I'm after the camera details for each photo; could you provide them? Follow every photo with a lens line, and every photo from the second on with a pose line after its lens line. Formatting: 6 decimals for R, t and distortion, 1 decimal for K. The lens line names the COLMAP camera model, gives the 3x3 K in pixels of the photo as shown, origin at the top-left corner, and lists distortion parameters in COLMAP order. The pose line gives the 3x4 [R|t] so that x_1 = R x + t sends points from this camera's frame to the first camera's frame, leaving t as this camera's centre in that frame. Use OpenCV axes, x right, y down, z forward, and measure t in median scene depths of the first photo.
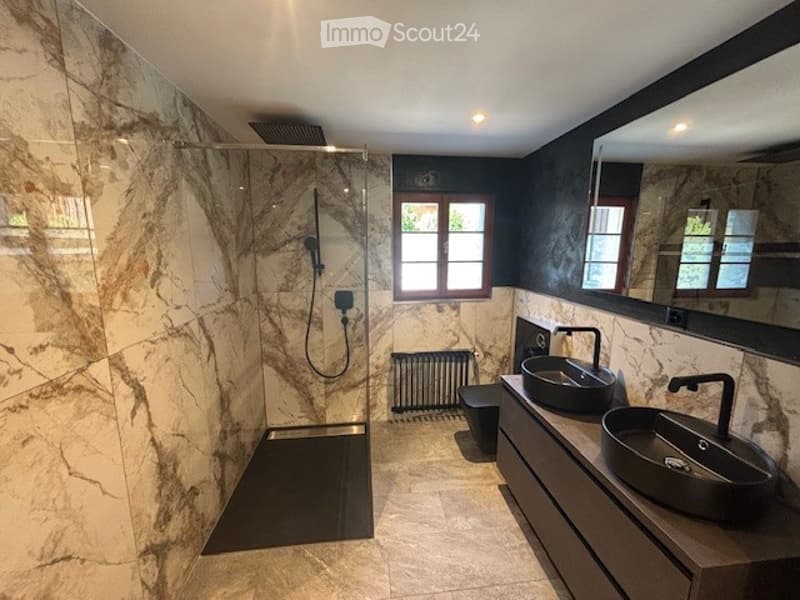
lens RADIAL K [[320.4, 0, 400.0], [0, 320.4, 300.0], [0, 0, 1]] dist [0.002695, 0.000073]
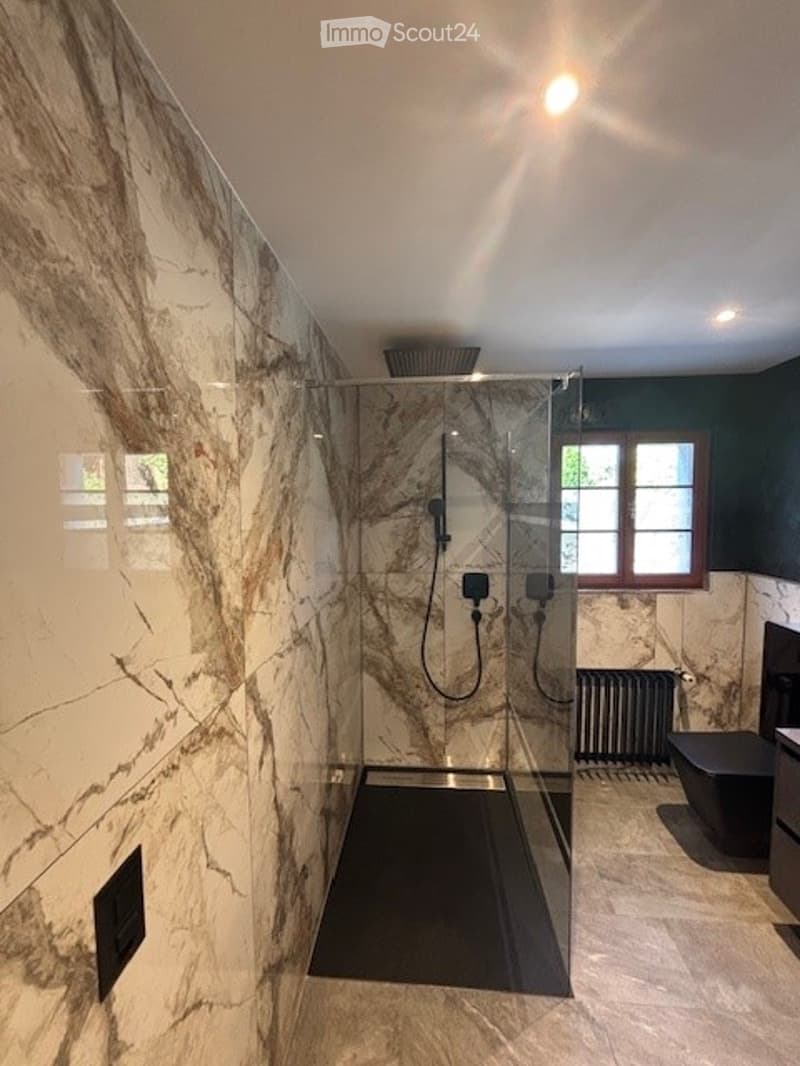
lens RADIAL K [[425.8, 0, 398.3], [0, 425.8, 534.8], [0, 0, 1]] dist [0.001532, 0.000087]
pose [[0.981260, 0.003343, -0.192658, -0.211121], [-0.020691, 0.995896, -0.088105, -0.033682], [0.191573, 0.090440, 0.977303, 0.067220]]
